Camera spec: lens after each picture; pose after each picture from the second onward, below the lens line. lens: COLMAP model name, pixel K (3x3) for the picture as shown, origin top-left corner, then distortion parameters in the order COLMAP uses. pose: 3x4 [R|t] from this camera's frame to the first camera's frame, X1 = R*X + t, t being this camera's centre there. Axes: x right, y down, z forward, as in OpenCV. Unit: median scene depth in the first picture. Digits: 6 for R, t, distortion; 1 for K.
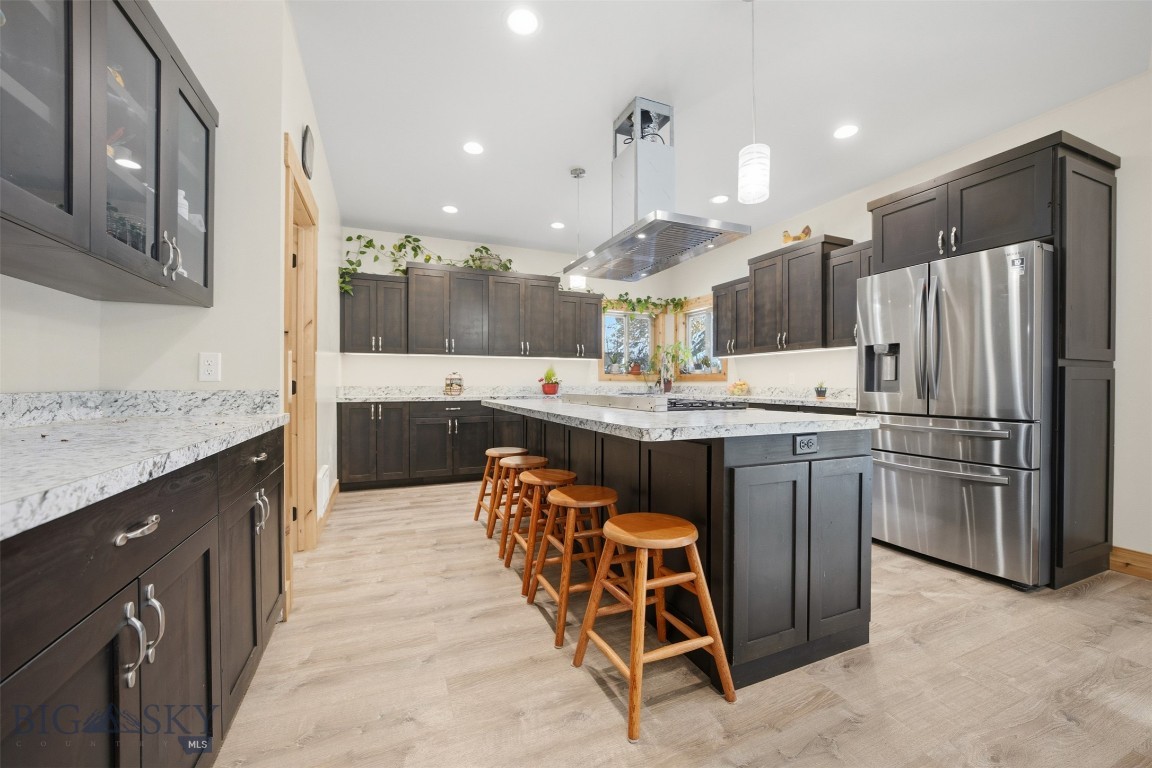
lens RADIAL K [[442.1, 0, 566.3], [0, 442.1, 388.0], [0, 0, 1]] dist [-0.017471, 0.001004]
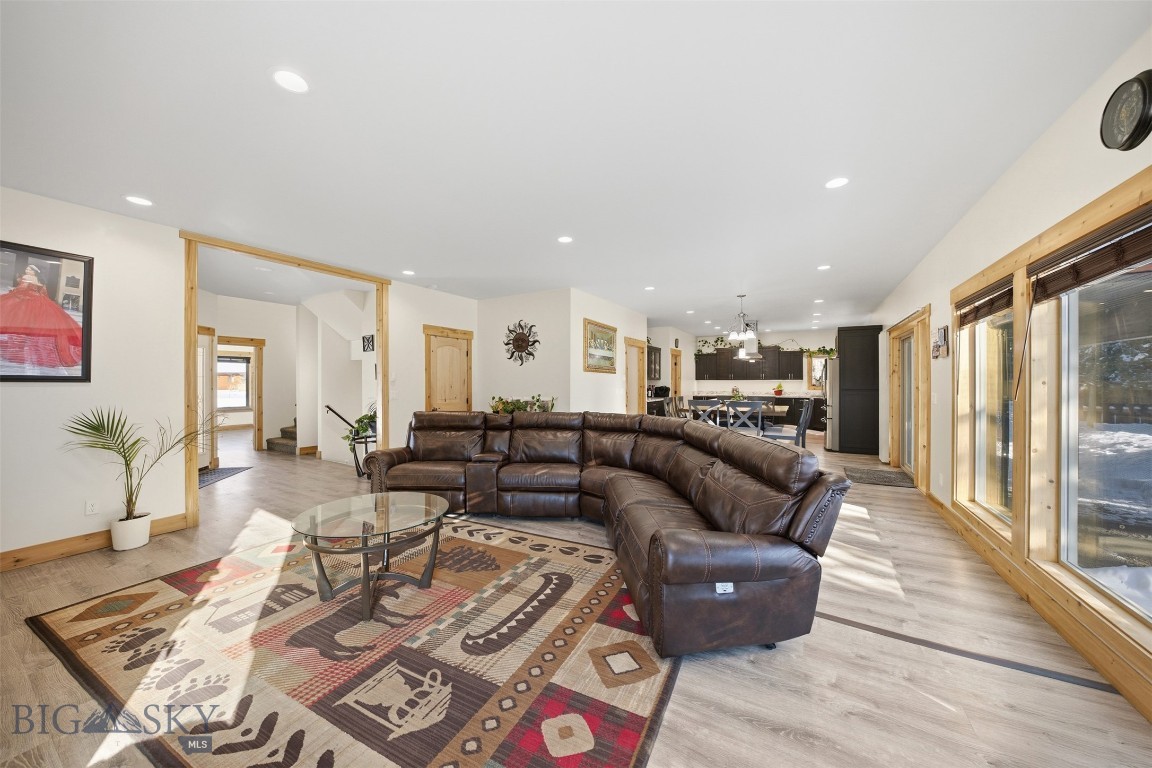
lens RADIAL K [[410.8, 0, 581.3], [0, 410.8, 383.6], [0, 0, 1]] dist [0.002760, 0.000104]
pose [[0.626792, -0.001897, -0.779184, 1.155701], [-0.002794, 0.999985, -0.004682, -0.040486], [0.779181, 0.005111, 0.626778, -1.344206]]
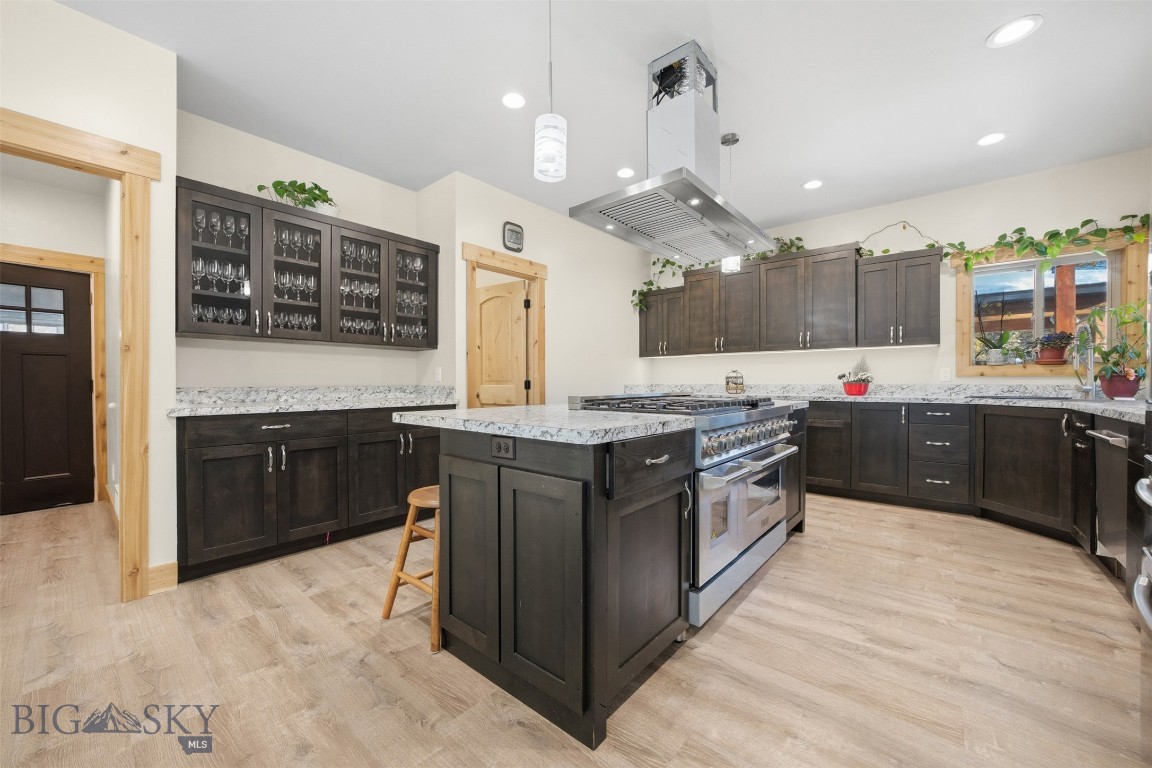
lens RADIAL K [[442.1, 0, 568.7], [0, 442.1, 383.4], [0, 0, 1]] dist [-0.017471, 0.001004]
pose [[0.444622, -0.000627, -0.895718, 0.492403], [-0.005485, 0.999979, -0.003423, -0.001090], [0.895701, 0.006435, 0.444609, 0.245342]]
